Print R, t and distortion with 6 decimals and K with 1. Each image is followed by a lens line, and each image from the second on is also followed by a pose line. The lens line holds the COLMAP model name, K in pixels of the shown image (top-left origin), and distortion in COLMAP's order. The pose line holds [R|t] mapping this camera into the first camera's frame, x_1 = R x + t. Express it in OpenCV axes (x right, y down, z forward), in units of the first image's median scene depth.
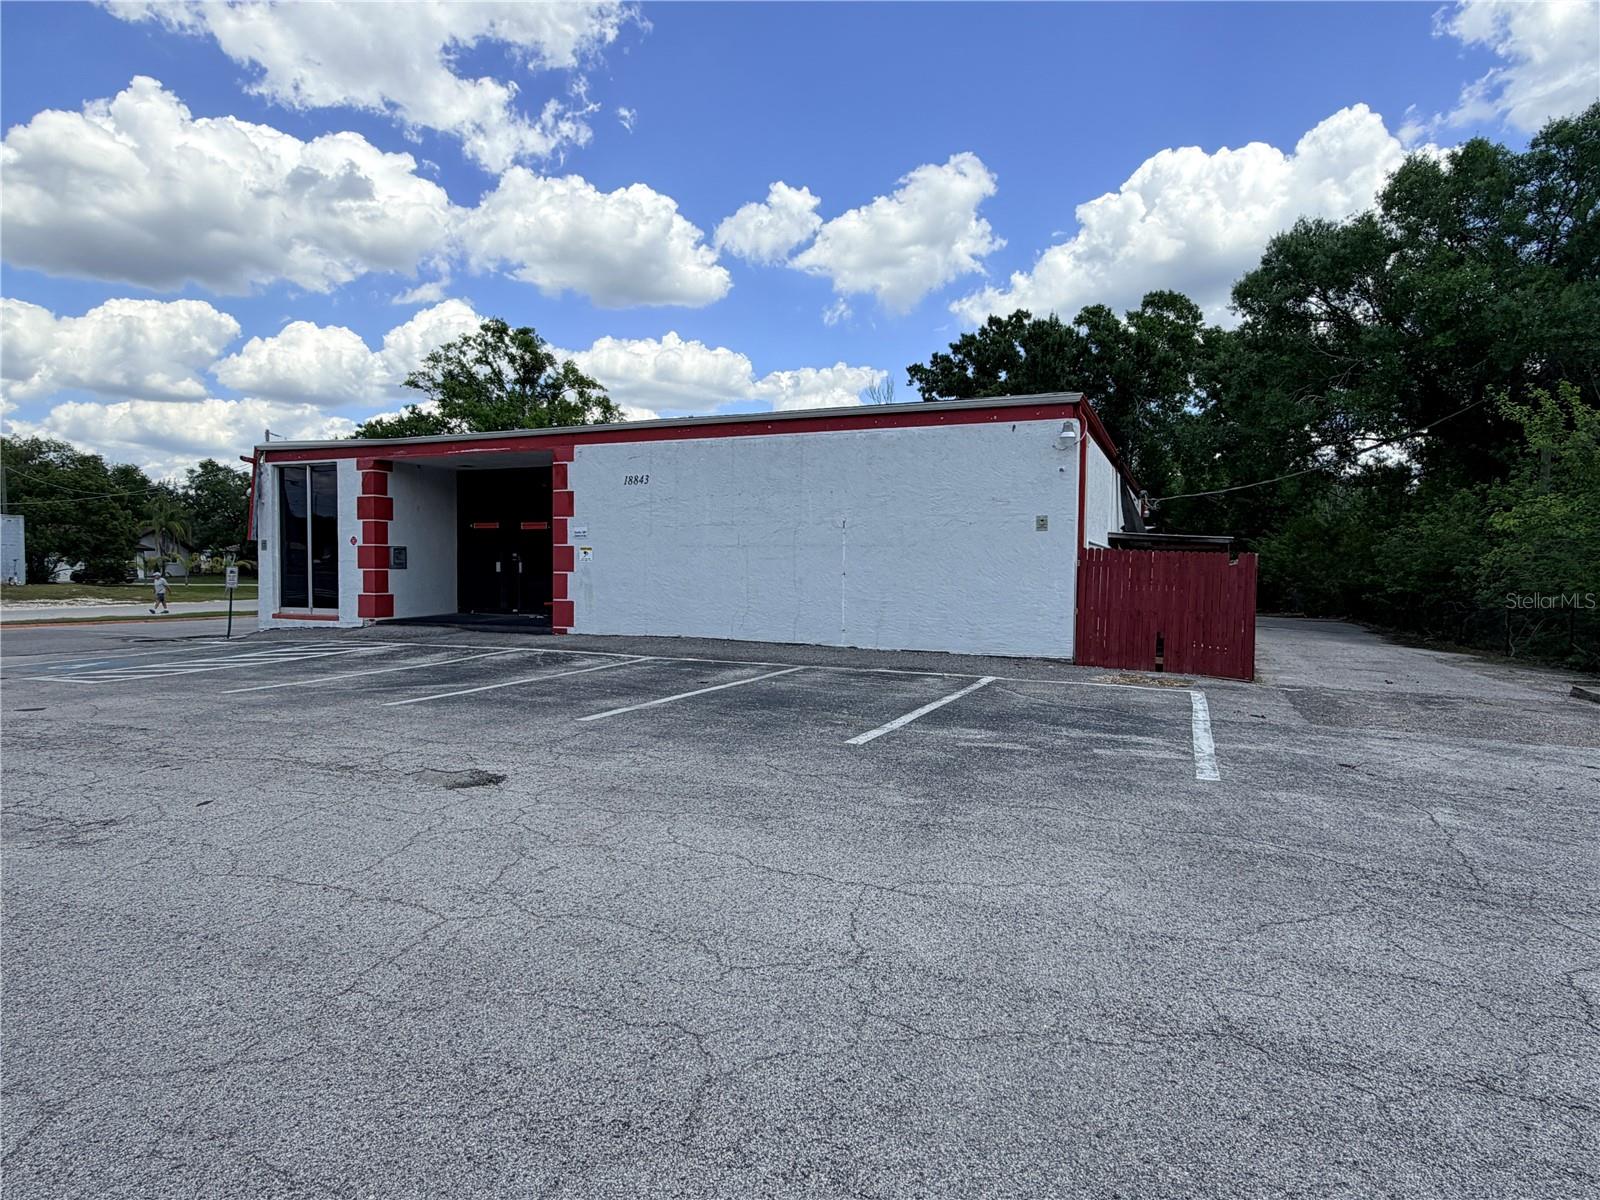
lens RADIAL K [[907.4, 0, 800.0], [0, 907.4, 600.0], [0, 0, 1]] dist [0.002309, -0.000739]
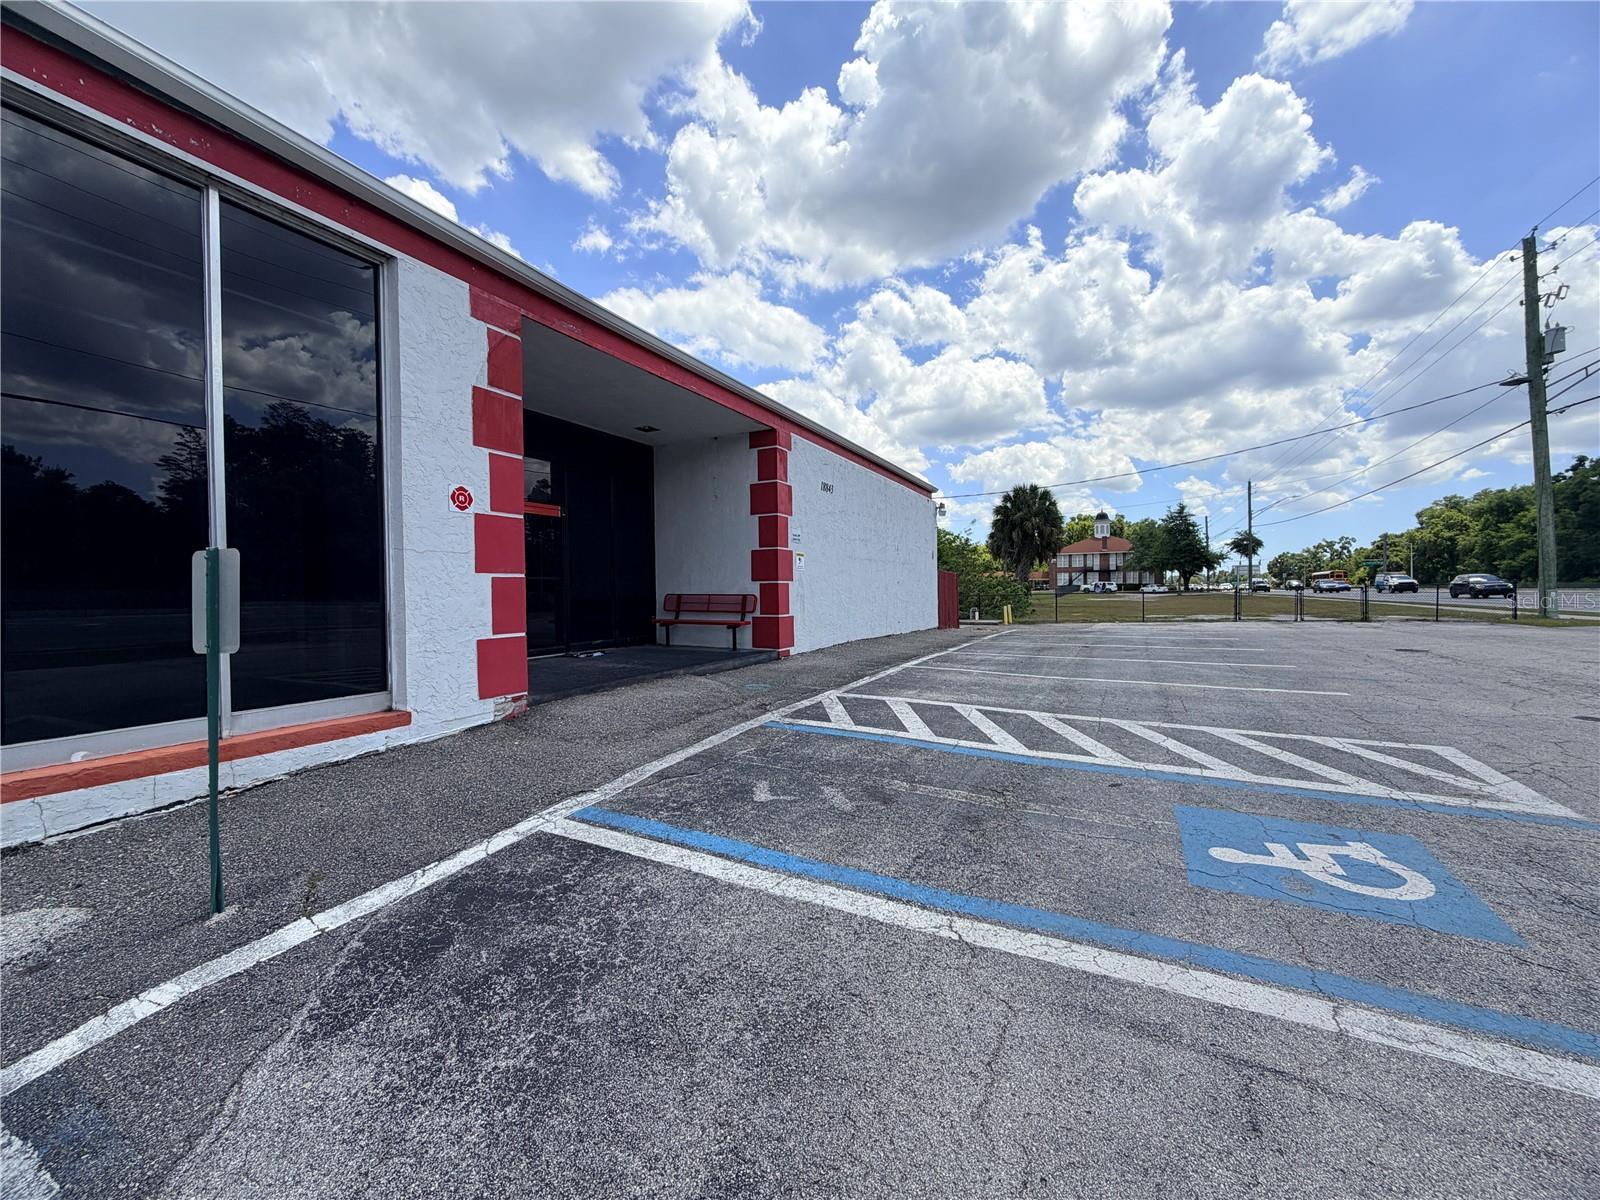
lens RADIAL K [[639.1, 0, 795.8], [0, 639.1, 601.1], [0, 0, 1]] dist [0.001767, -0.000295]
pose [[0.066029, -0.022625, 0.997561, -0.874138], [0.049814, 0.998571, 0.019350, -0.024793], [-0.996573, 0.048414, 0.067062, 0.991676]]
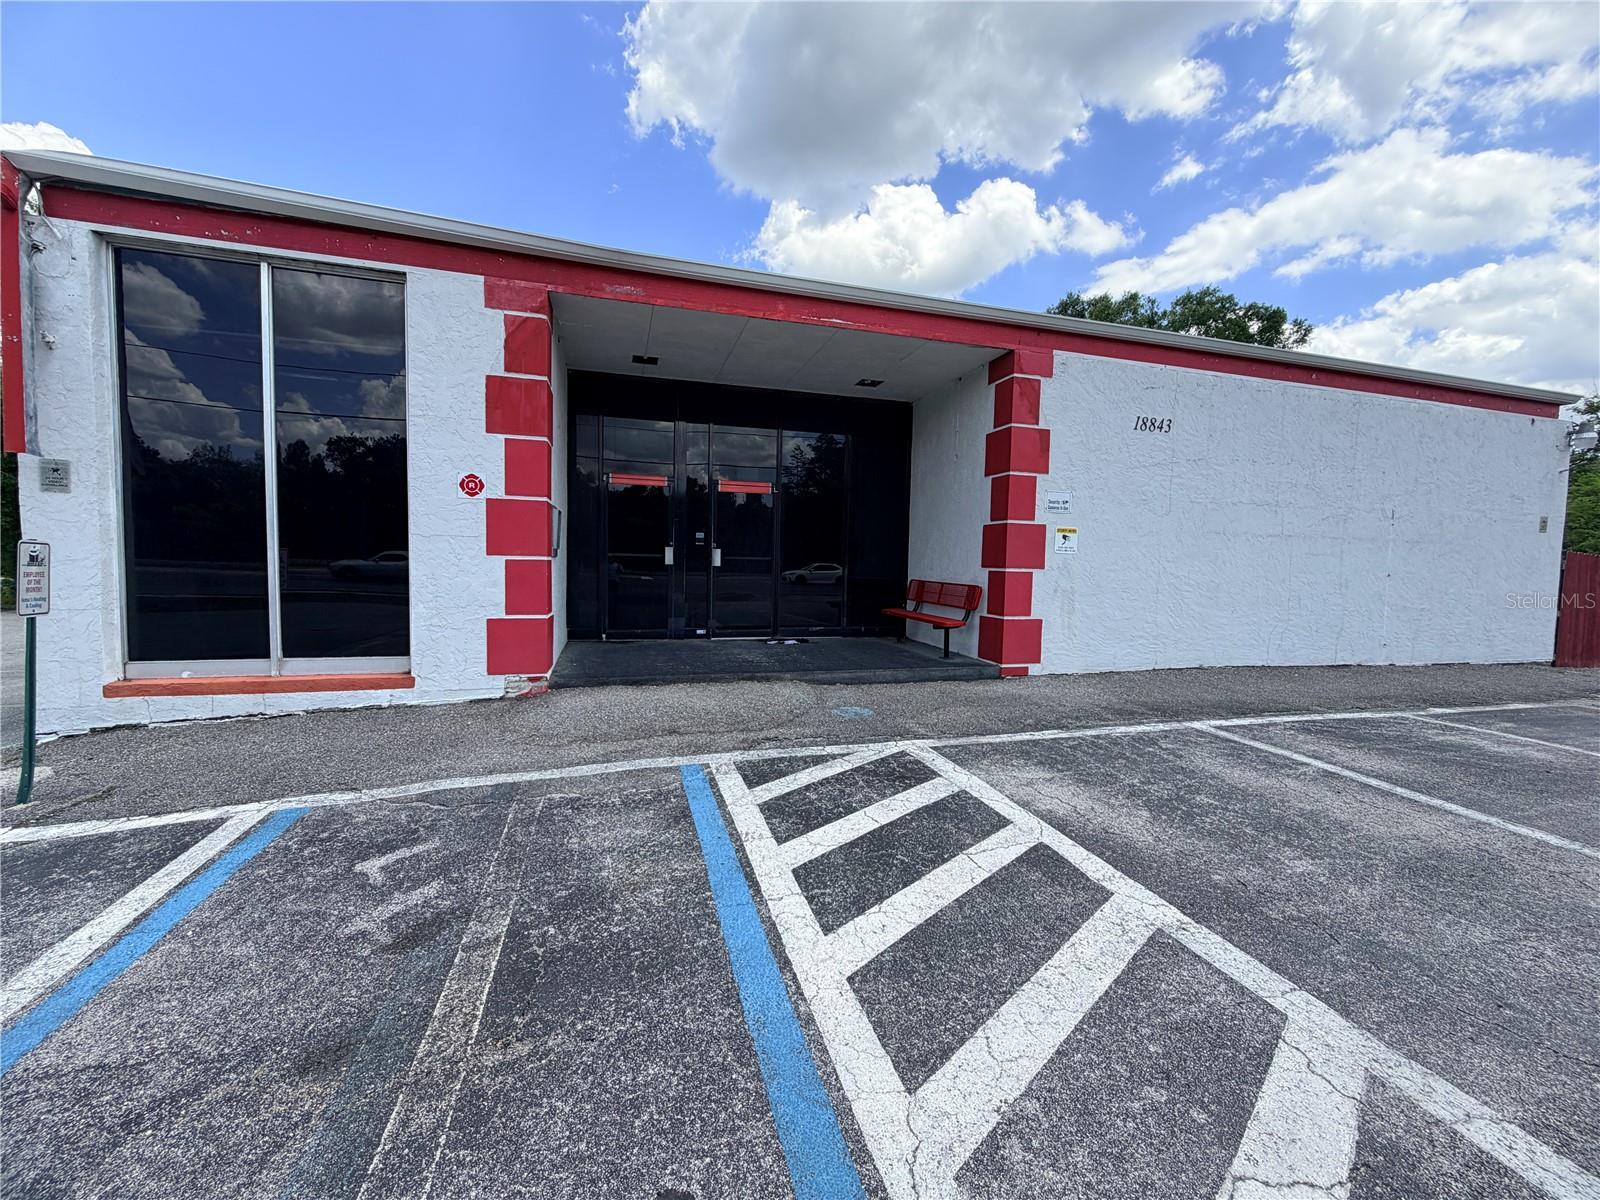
lens RADIAL K [[639.1, 0, 795.8], [0, 639.1, 601.1], [0, 0, 1]] dist [0.001767, -0.000295]
pose [[0.773293, -0.027311, 0.633460, -0.656504], [0.007933, 0.999410, 0.033405, -0.026485], [-0.633999, -0.020806, 0.773054, 0.809853]]
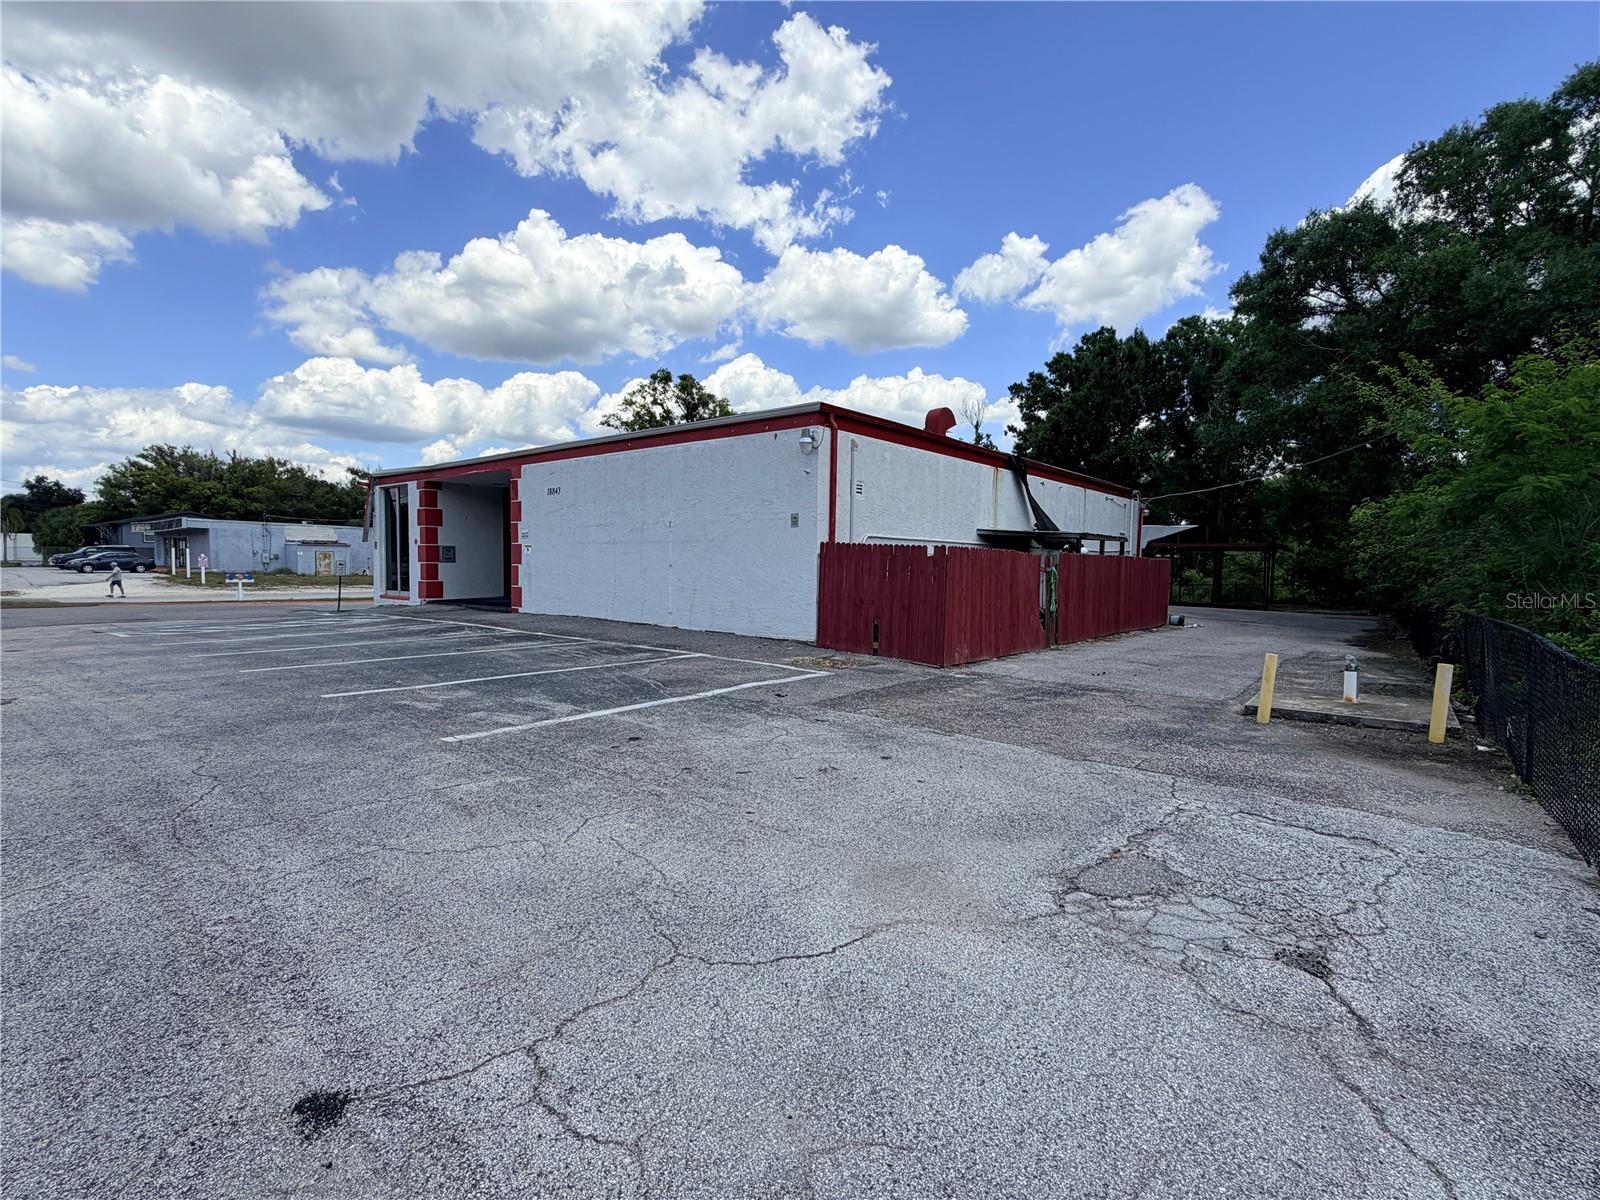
lens RADIAL K [[758.5, 0, 808.7], [0, 758.5, 590.5], [0, 0, 1]] dist [0.004853, 0.000456]
pose [[0.961116, 0.010958, -0.275927, 0.451004], [-0.011970, 0.999926, -0.001985, 0.003345], [0.275885, 0.005211, 0.961177, 0.085685]]
